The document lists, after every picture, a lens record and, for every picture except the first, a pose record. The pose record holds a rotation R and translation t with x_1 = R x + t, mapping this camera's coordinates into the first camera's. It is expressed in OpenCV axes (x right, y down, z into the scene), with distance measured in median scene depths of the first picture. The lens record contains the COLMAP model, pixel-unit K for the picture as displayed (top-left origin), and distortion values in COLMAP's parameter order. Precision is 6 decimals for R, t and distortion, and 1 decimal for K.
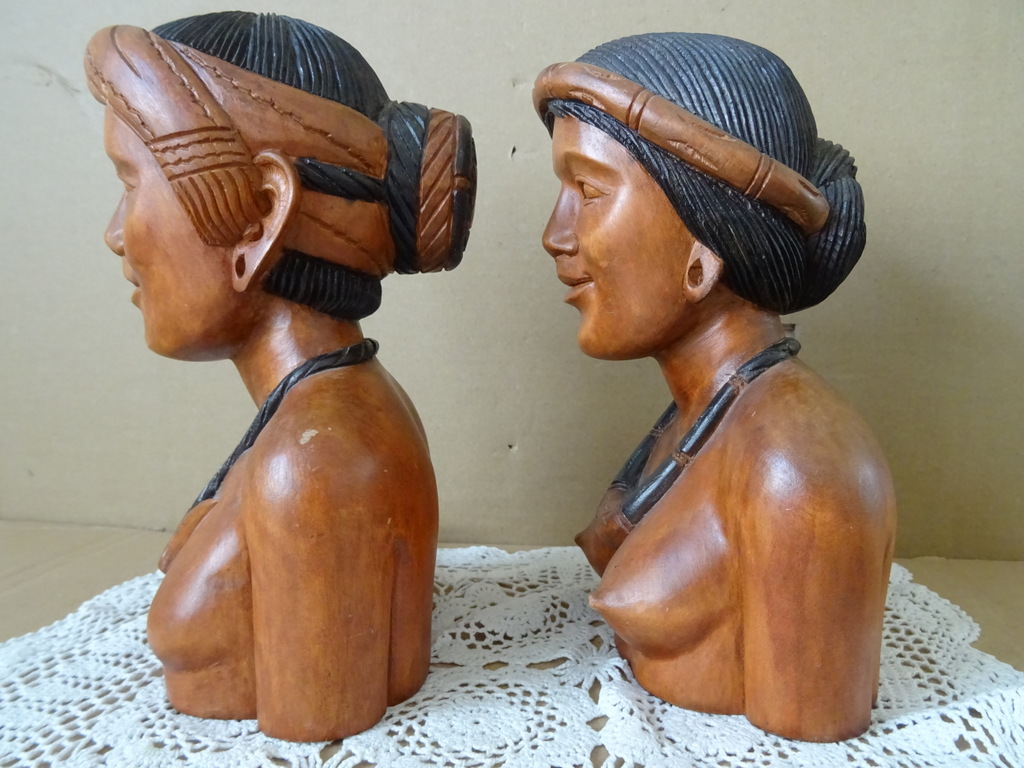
lens RADIAL K [[857.6, 0, 515.6], [0, 857.6, 365.7], [0, 0, 1]] dist [0.036550, -0.010706]
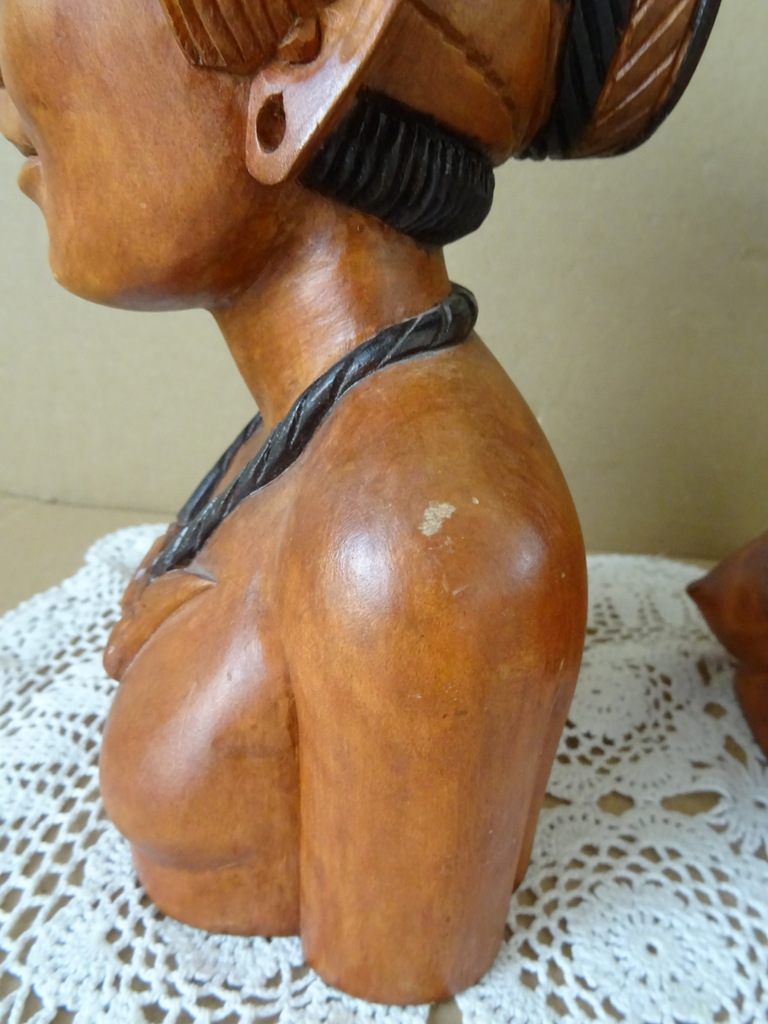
lens RADIAL K [[818.2, 0, 384.0], [0, 818.2, 512.0], [0, 0, 1]] dist [0.004894, -0.003695]
pose [[0.997703, 0.039775, 0.054832, -0.270529], [-0.054423, 0.952628, 0.299230, -0.051984], [-0.040332, -0.301527, 0.952604, 0.515238]]
